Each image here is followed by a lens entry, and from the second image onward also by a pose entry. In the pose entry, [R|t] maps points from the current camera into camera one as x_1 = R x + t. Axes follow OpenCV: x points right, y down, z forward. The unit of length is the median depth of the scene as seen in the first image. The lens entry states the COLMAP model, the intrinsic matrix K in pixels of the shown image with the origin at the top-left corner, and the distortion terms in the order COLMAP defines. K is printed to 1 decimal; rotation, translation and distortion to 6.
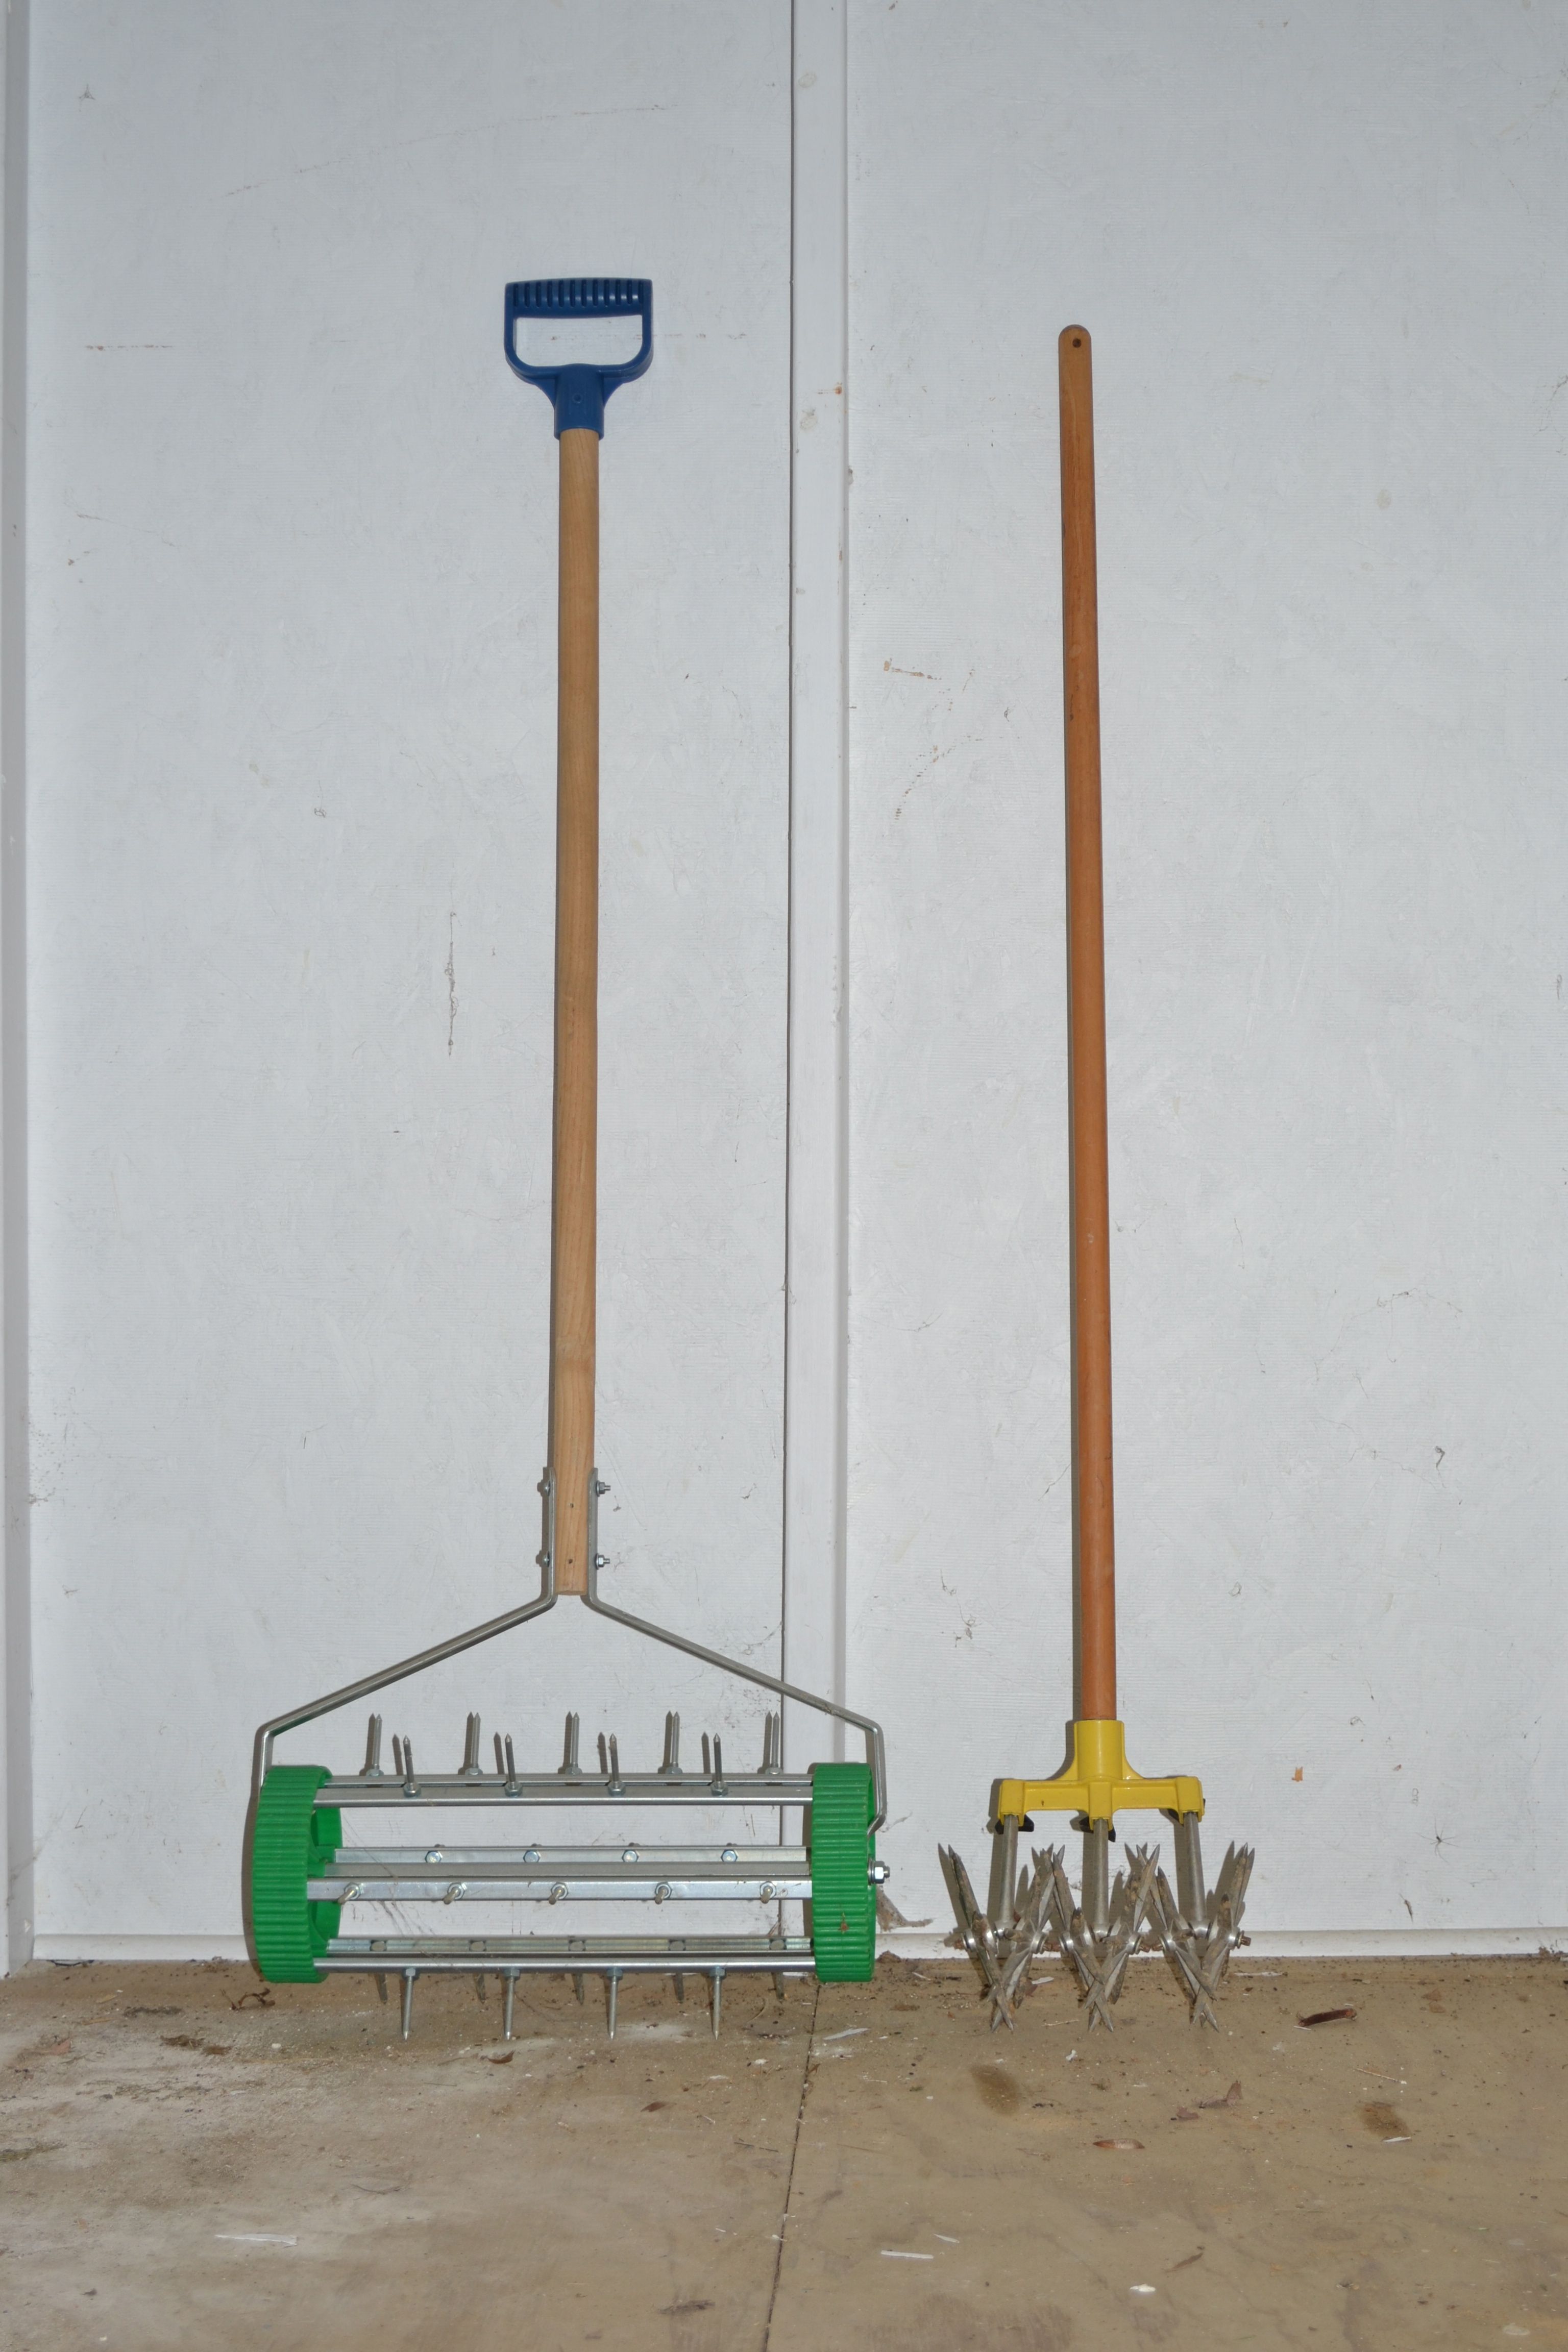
lens RADIAL K [[3944.4, 0, 792.8], [0, 3944.4, 1199.8], [0, 0, 1]] dist [-0.019306, 0.000000]
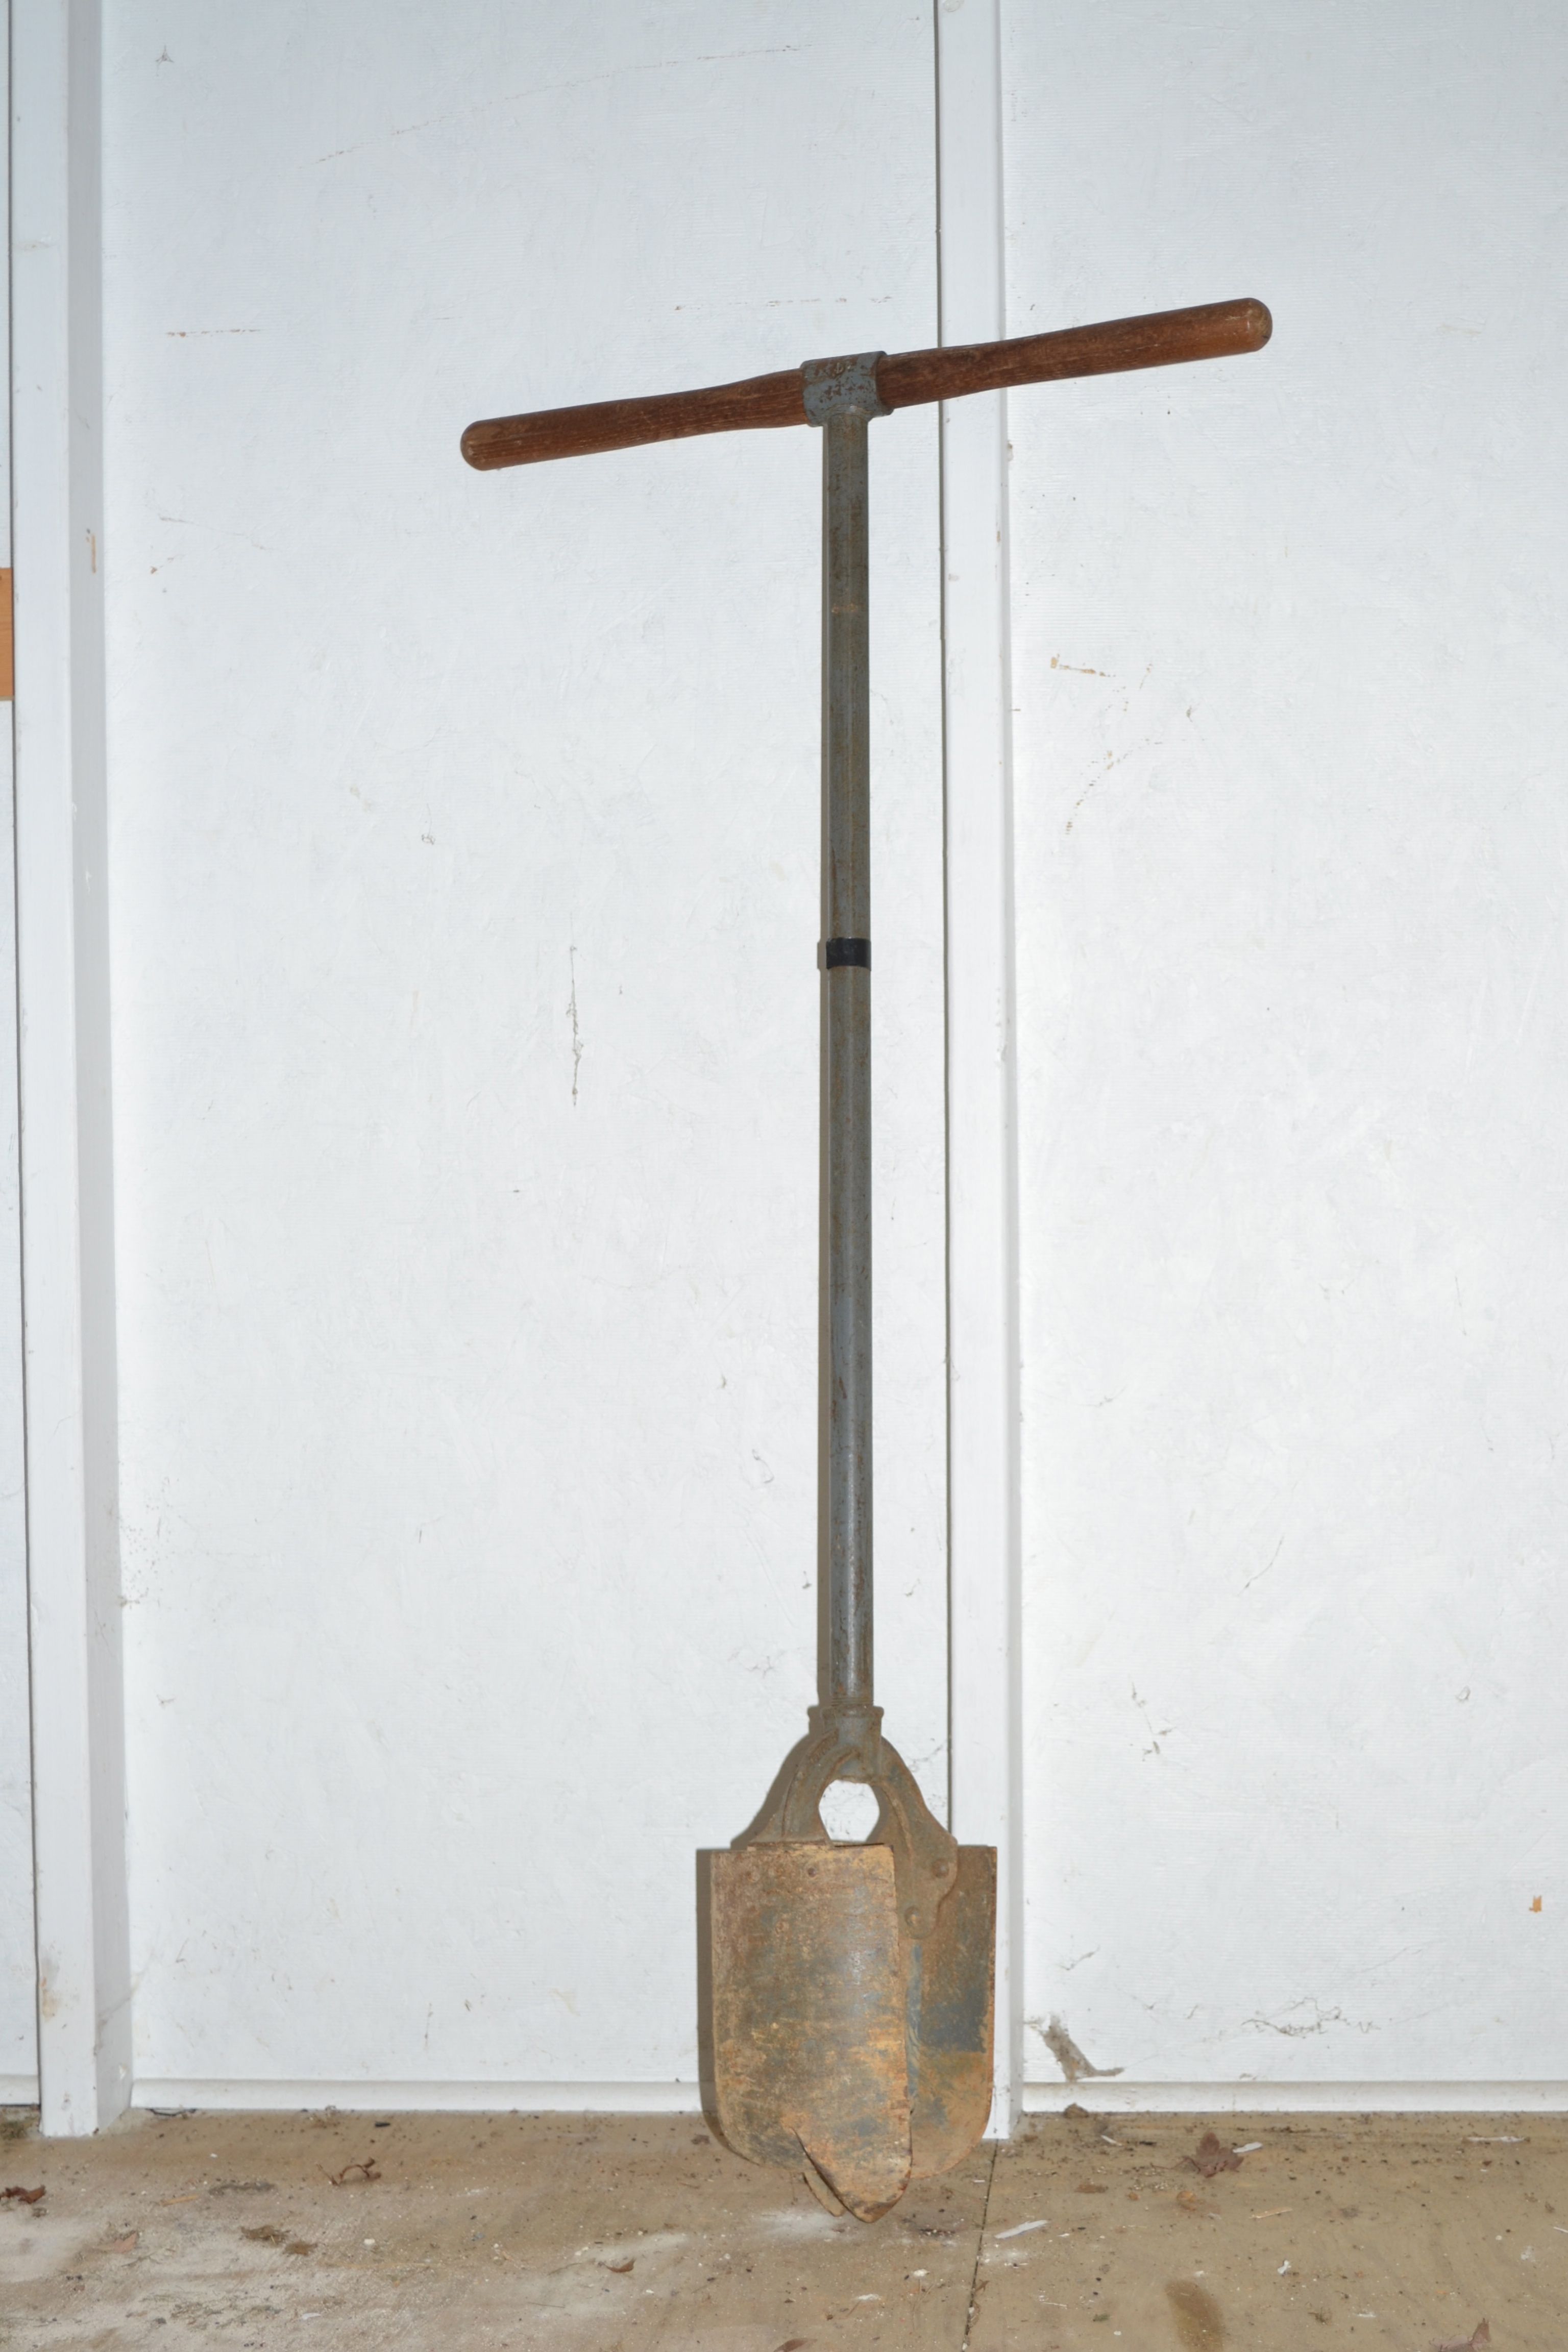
lens RADIAL K [[3502.3, 0, 798.2], [0, 3502.3, 1186.9], [0, 0, 1]] dist [-0.021321, 0.000000]
pose [[0.997888, -0.013549, -0.063530, 0.015185], [0.013108, 0.999887, -0.007357, -0.011819], [0.063622, 0.006508, 0.997953, 0.210719]]
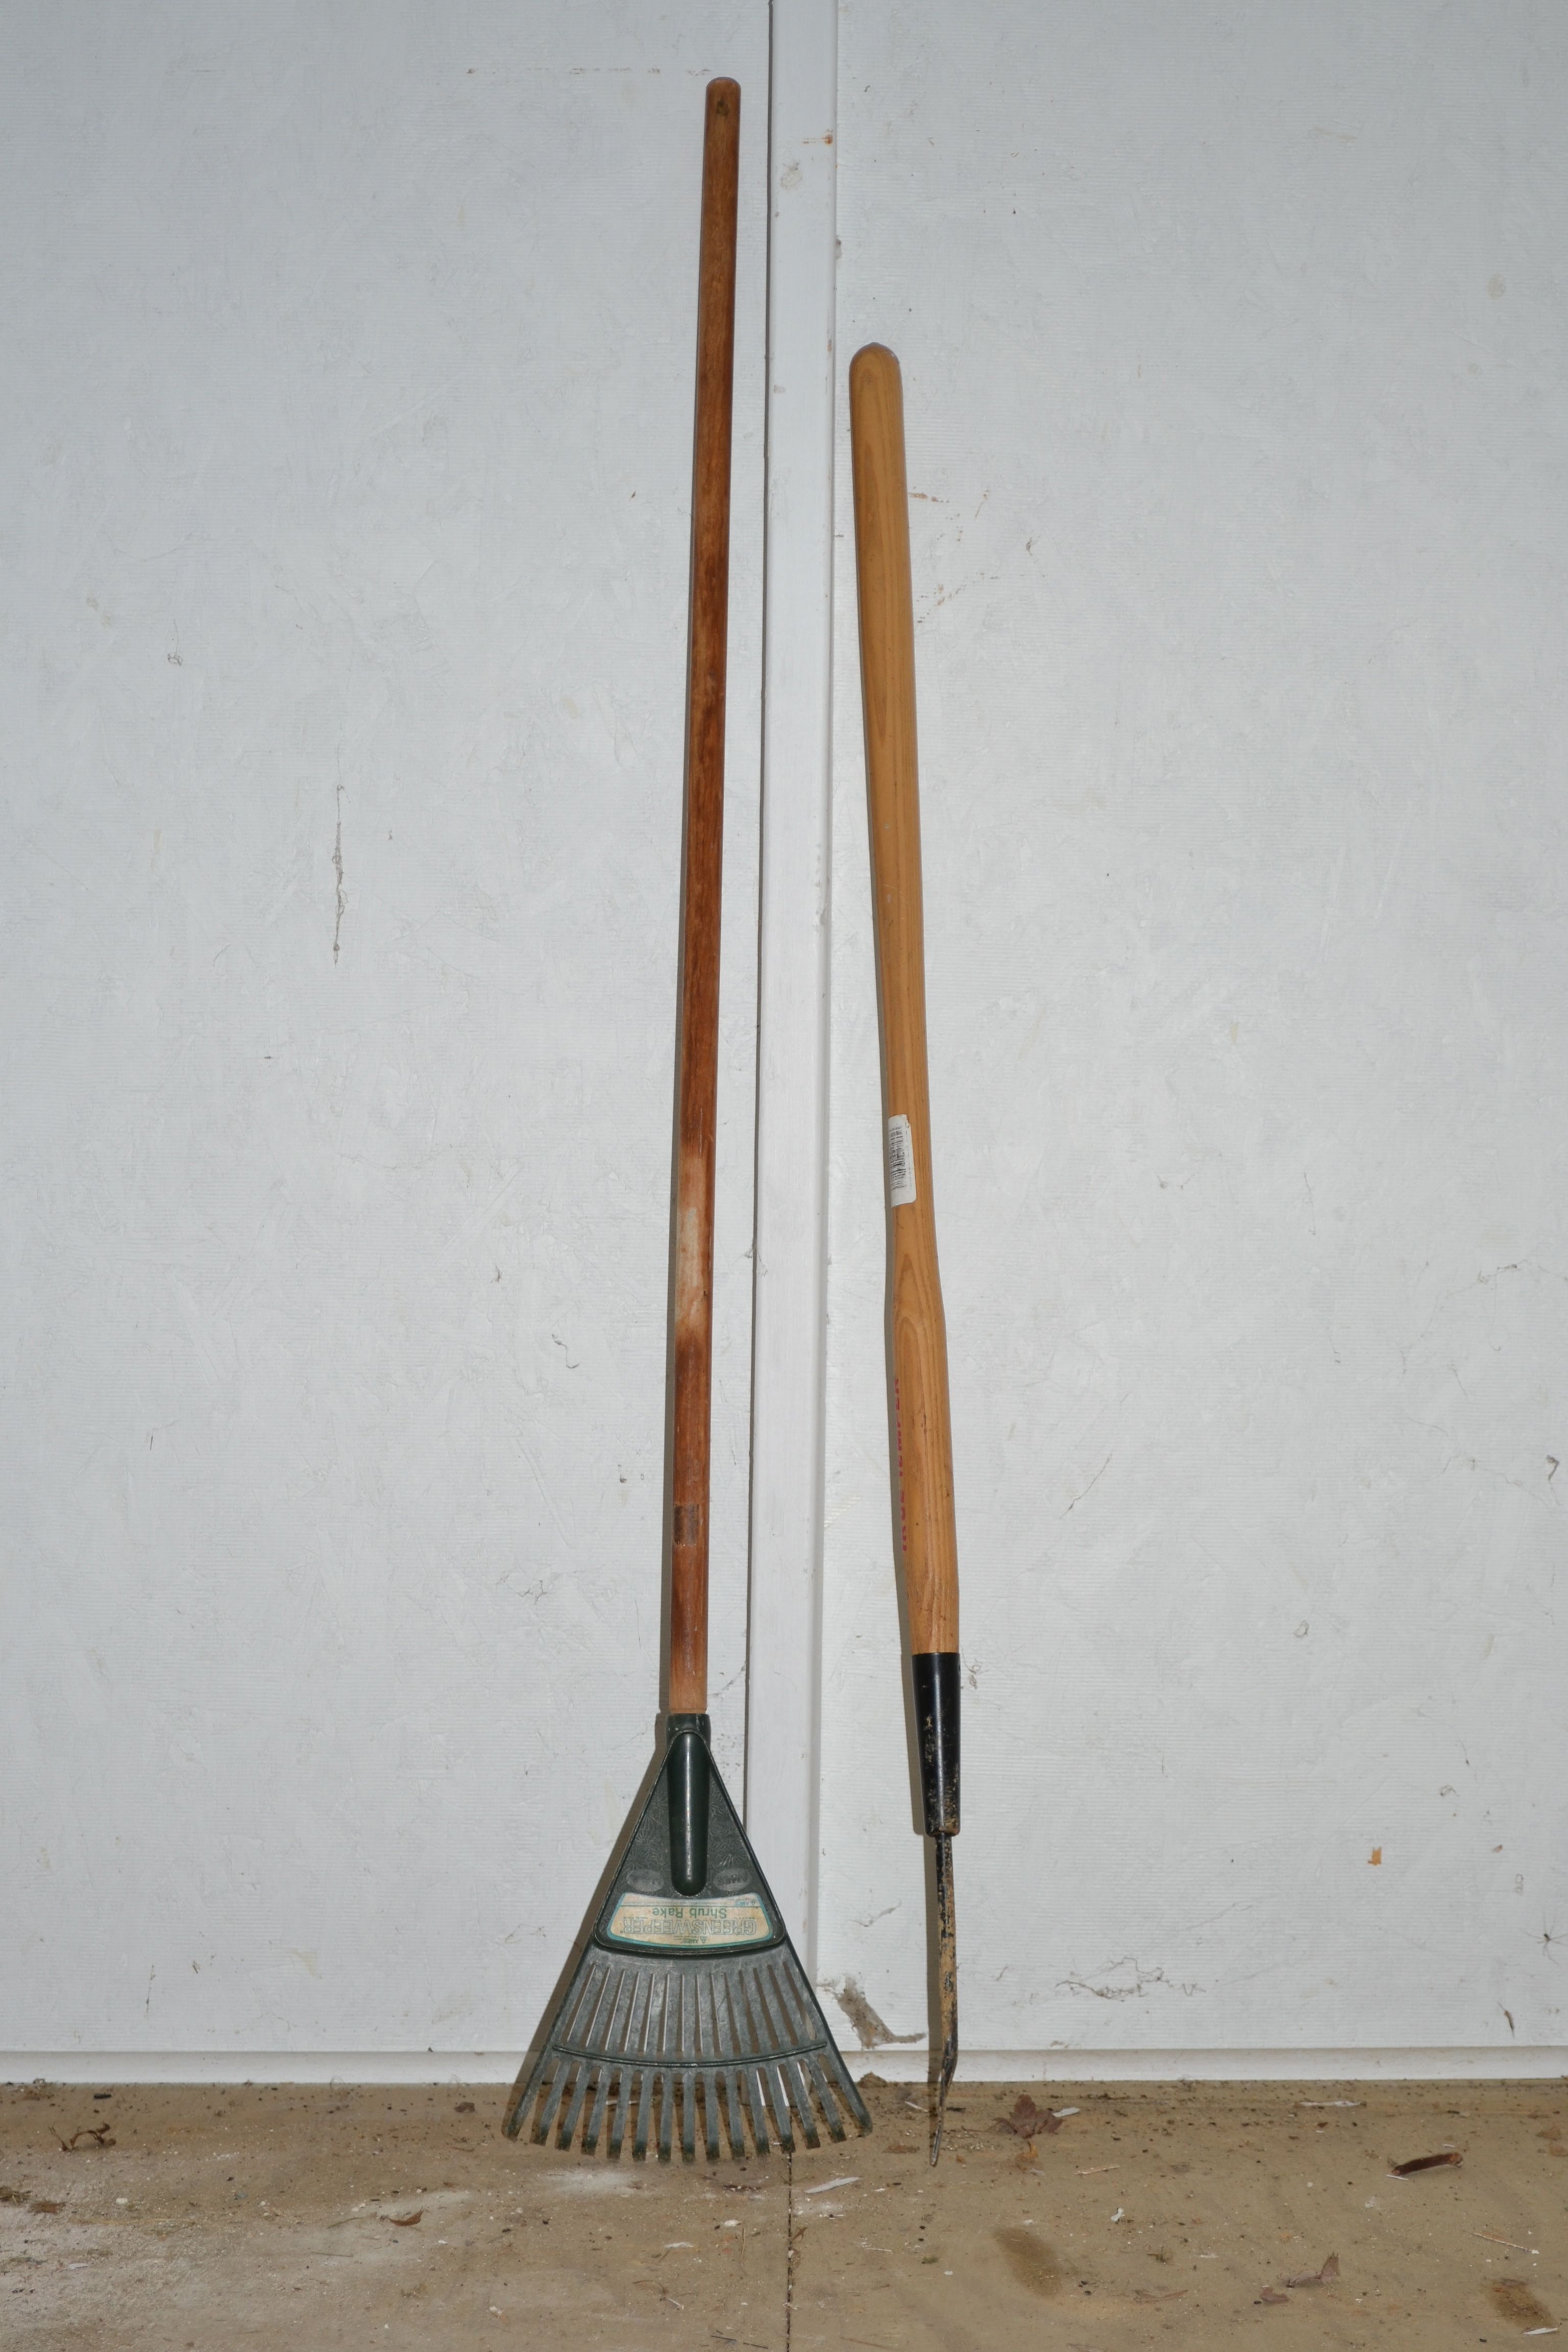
lens RADIAL K [[4524.4, 0, 790.6], [0, 4524.4, 1199.0], [0, 0, 1]] dist [-0.016464, 0.000000]
pose [[0.999397, 0.006925, 0.034035, -0.025809], [-0.007449, 0.999855, 0.015301, -0.003365], [-0.033924, -0.015546, 0.999304, 0.075243]]
